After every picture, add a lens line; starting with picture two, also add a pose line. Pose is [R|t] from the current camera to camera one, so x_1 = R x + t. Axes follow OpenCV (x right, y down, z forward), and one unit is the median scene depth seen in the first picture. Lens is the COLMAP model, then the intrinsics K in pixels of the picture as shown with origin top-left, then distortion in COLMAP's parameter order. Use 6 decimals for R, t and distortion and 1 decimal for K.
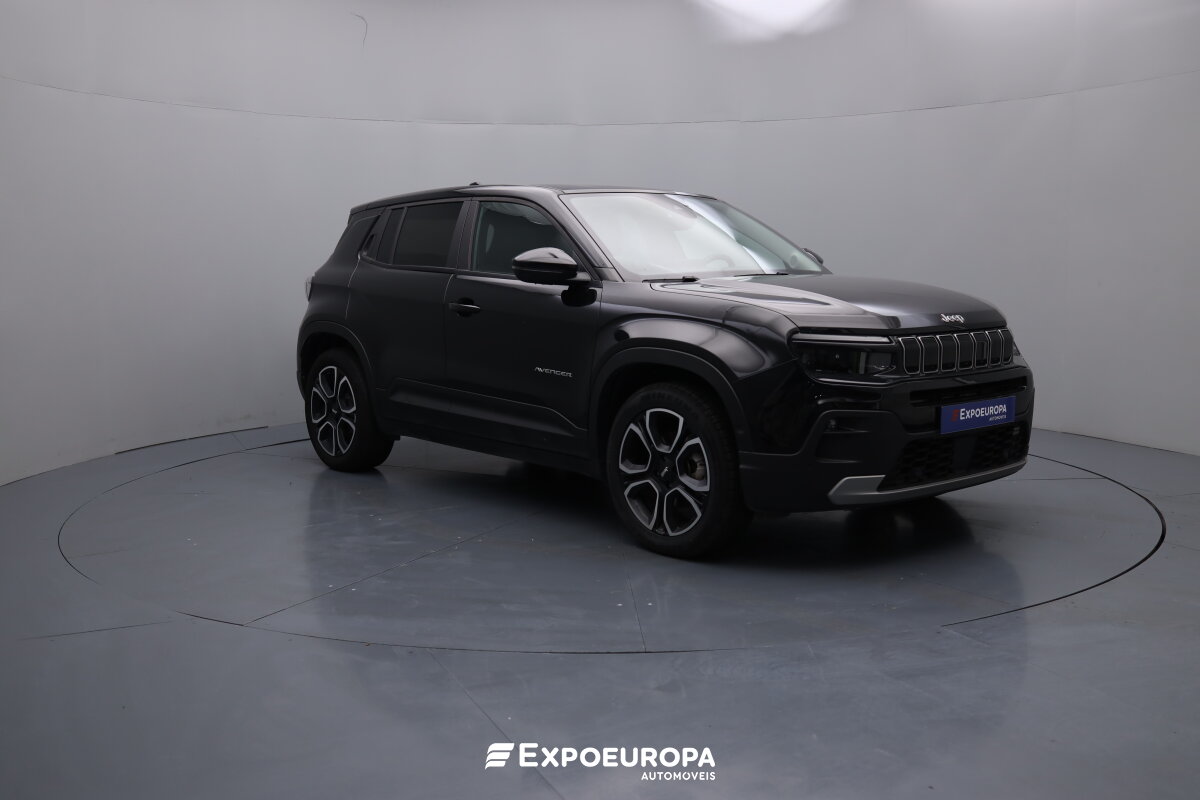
lens RADIAL K [[1233.1, 0, 604.5], [0, 1233.1, 401.7], [0, 0, 1]] dist [-0.012516, 0.000000]
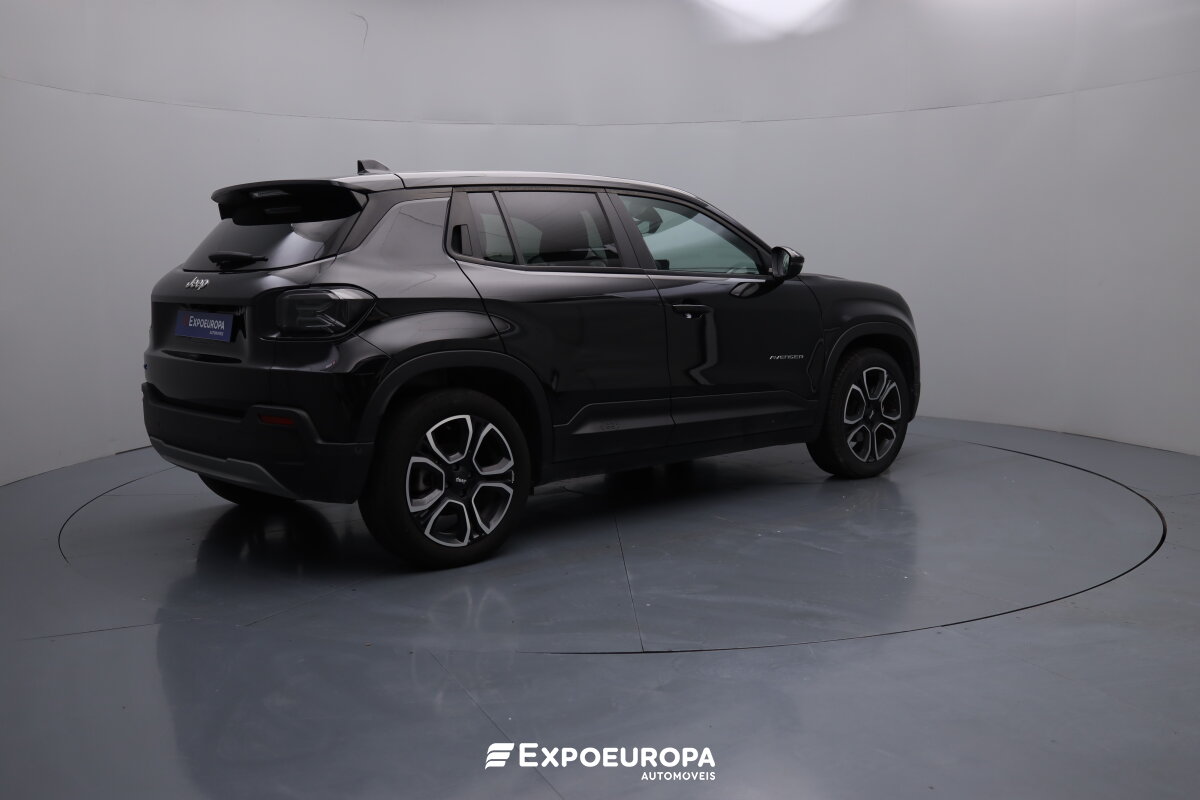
lens RADIAL K [[1233.1, 0, 605.9], [0, 1233.1, 394.5], [0, 0, 1]] dist [-0.012516, 0.000000]
pose [[-0.009032, -0.132132, 0.991191, -1.231328], [0.110920, 0.984982, 0.132315, -0.167432], [-0.993788, 0.111138, 0.005760, 1.246307]]
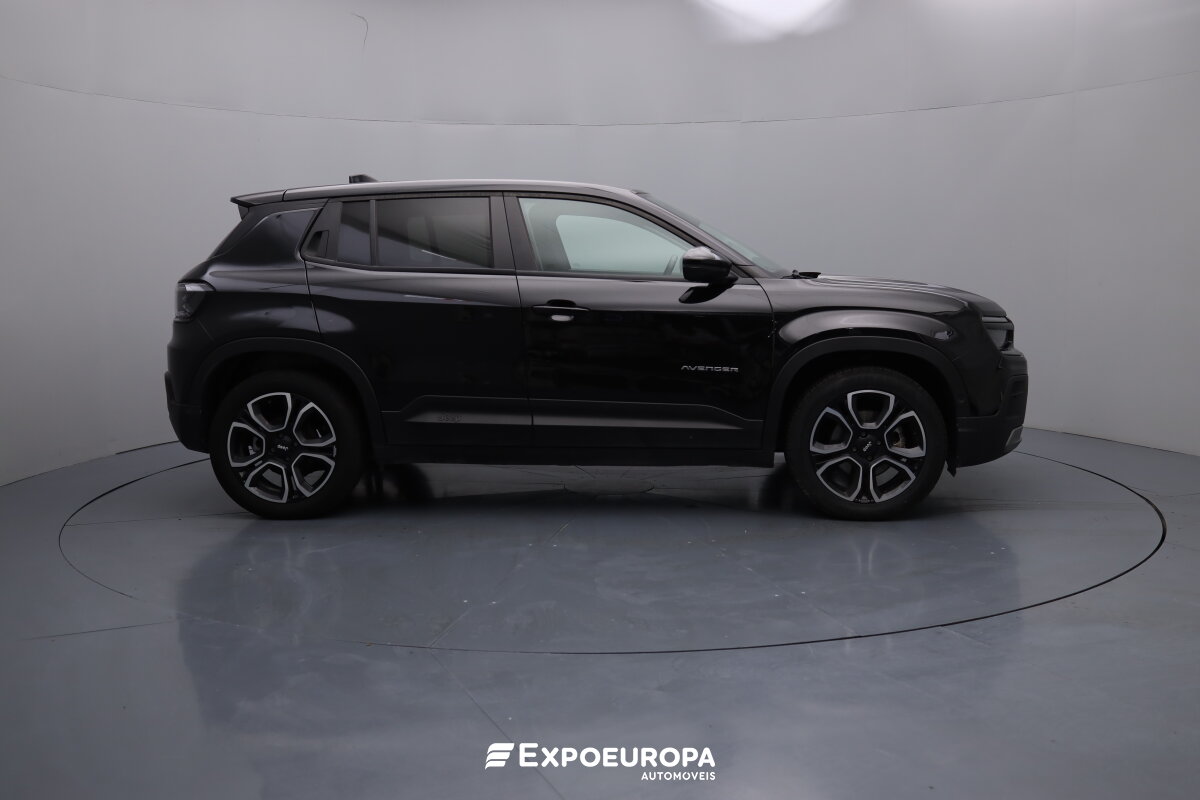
lens RADIAL K [[1233.1, 0, 593.0], [0, 1233.1, 401.4], [0, 0, 1]] dist [-0.012516, 0.000000]
pose [[0.696877, -0.105551, 0.709381, -0.892636], [0.092386, 0.994082, 0.057156, -0.068849], [-0.711215, 0.025706, 0.702504, 0.383646]]
